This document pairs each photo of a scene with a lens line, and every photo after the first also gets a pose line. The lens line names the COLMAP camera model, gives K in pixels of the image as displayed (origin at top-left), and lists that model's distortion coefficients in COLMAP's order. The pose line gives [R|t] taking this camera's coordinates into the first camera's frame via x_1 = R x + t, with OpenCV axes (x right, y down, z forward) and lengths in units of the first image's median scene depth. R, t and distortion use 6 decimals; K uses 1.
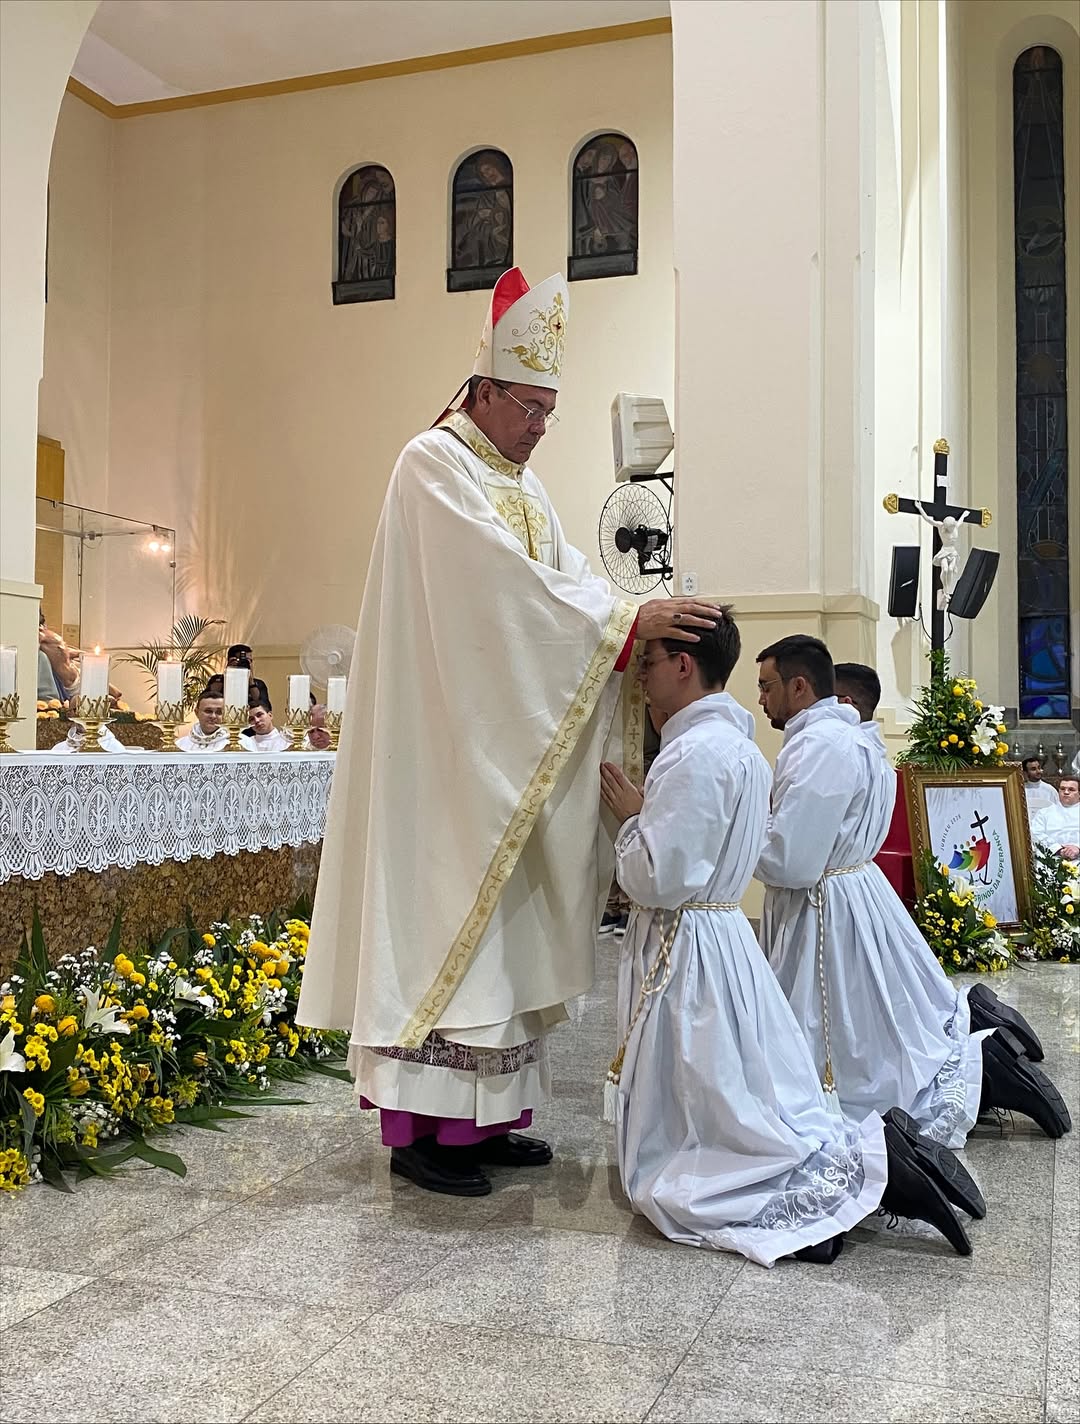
lens RADIAL K [[1449.1, 0, 575.4], [0, 1449.1, 714.8], [0, 0, 1]] dist [0.177509, -0.549187]
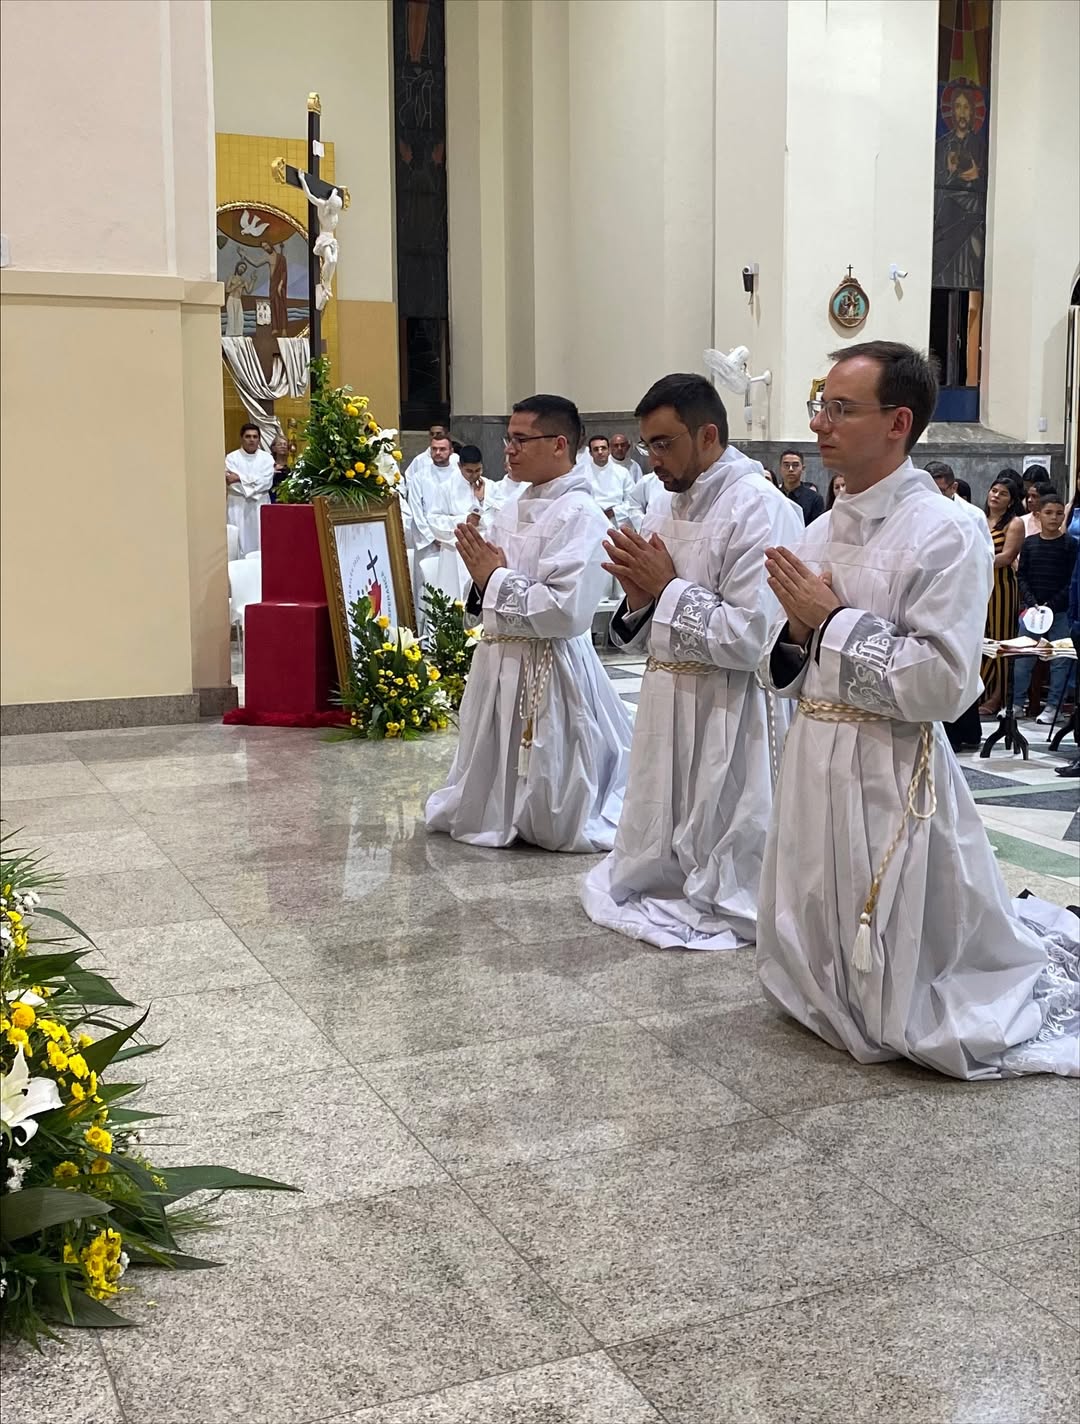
lens RADIAL K [[1679.0, 0, 541.6], [0, 1679.0, 685.7], [0, 0, 1]] dist [0.098301, -0.204897]
pose [[0.727610, -0.102721, 0.678257, -0.370208], [-0.011891, 0.986688, 0.162190, -0.019925], [-0.685888, -0.126076, 0.716702, 0.218058]]
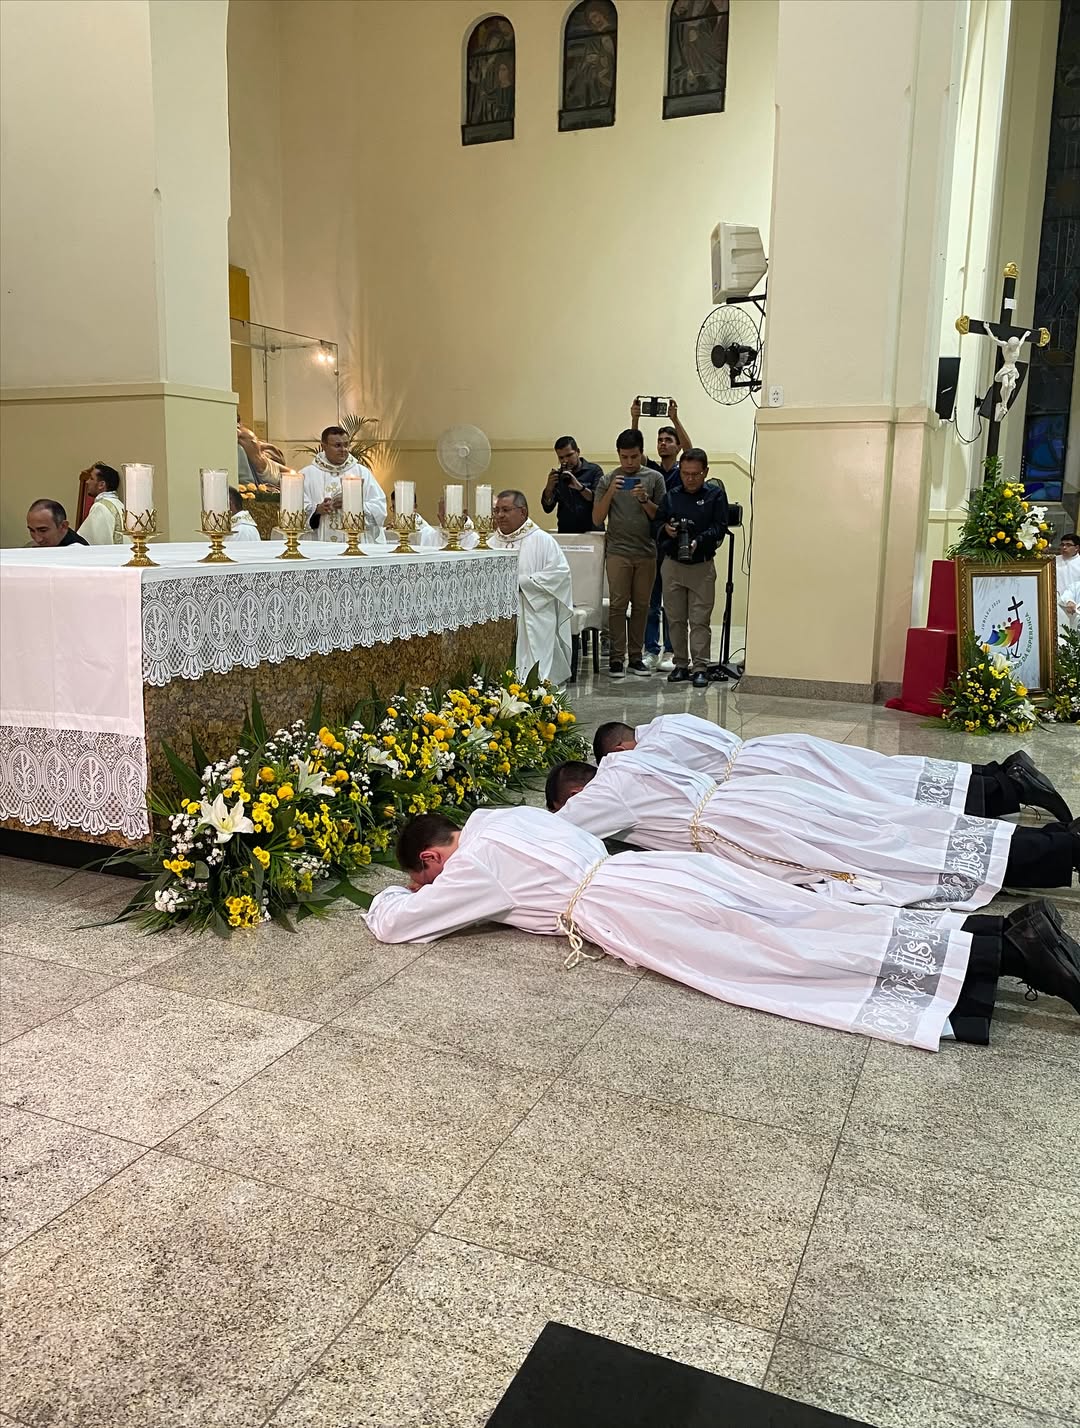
lens RADIAL K [[1094.3, 0, 540.0], [0, 1094.3, 714.0], [0, 0, 1]] dist [0.032967, -0.039287]
pose [[0.996123, 0.024772, -0.084412, -0.034386], [-0.007006, 0.978826, 0.204575, -0.022736], [0.087693, -0.203191, 0.975204, 0.083024]]
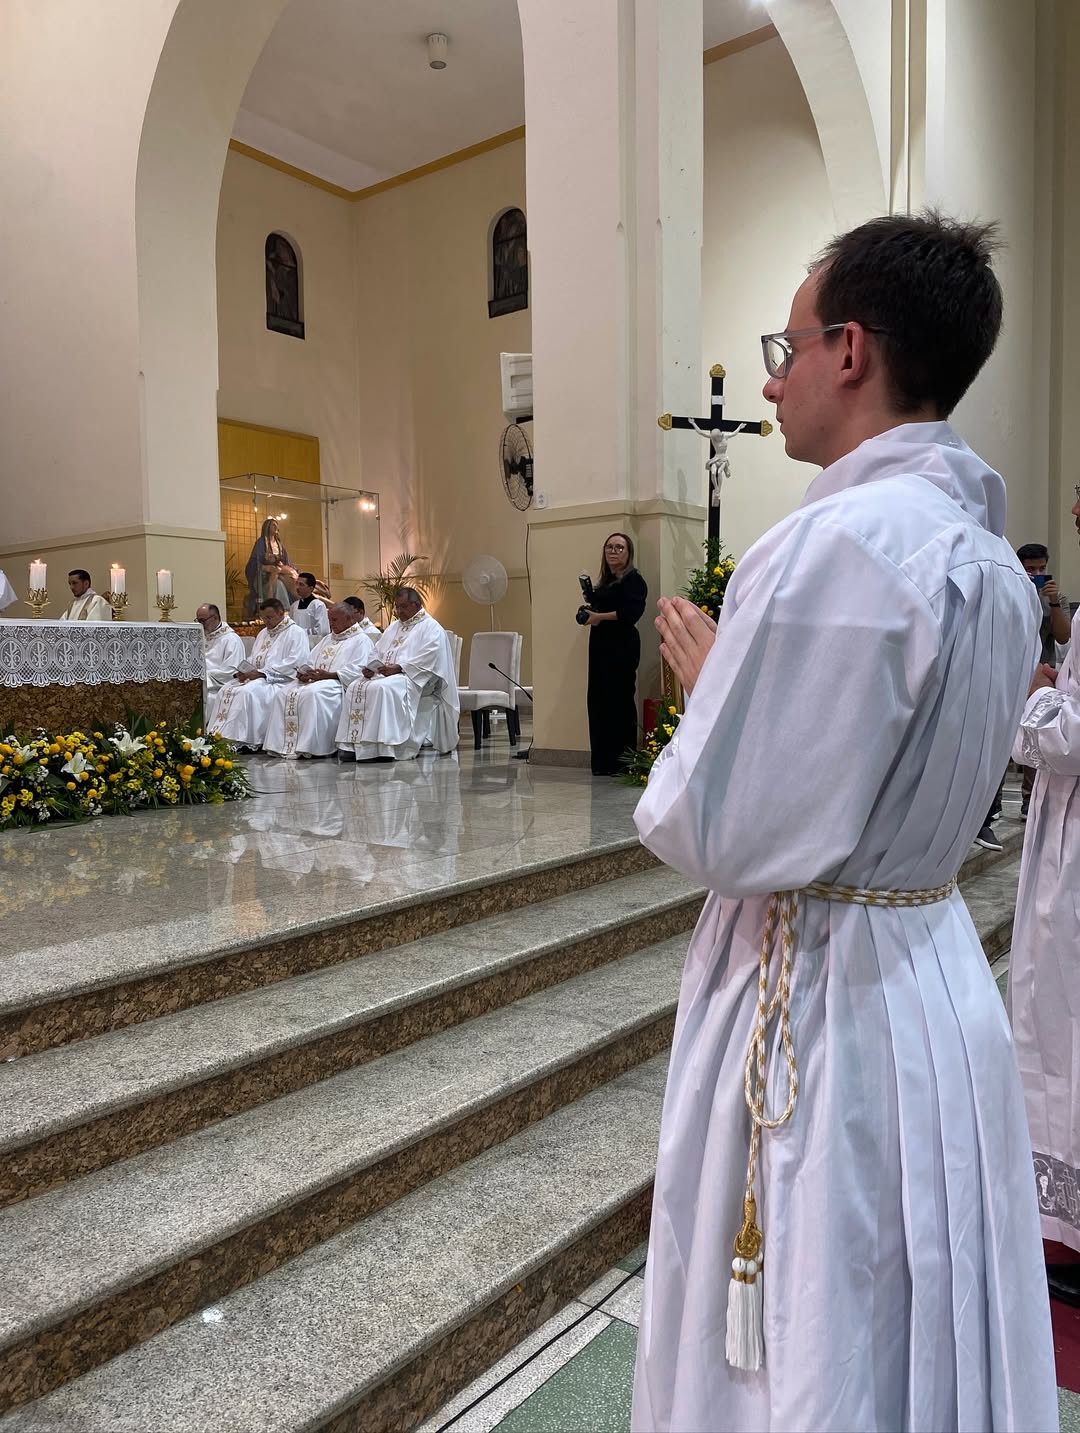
lens RADIAL K [[1089.6, 0, 494.9], [0, 1089.6, 714.5], [0, 0, 1]] dist [-0.011205, -0.008795]
pose [[0.939576, 0.008057, -0.342246, 0.431543], [0.016039, 0.997589, 0.067518, 0.040197], [0.341965, -0.068927, 0.937181, 0.087399]]
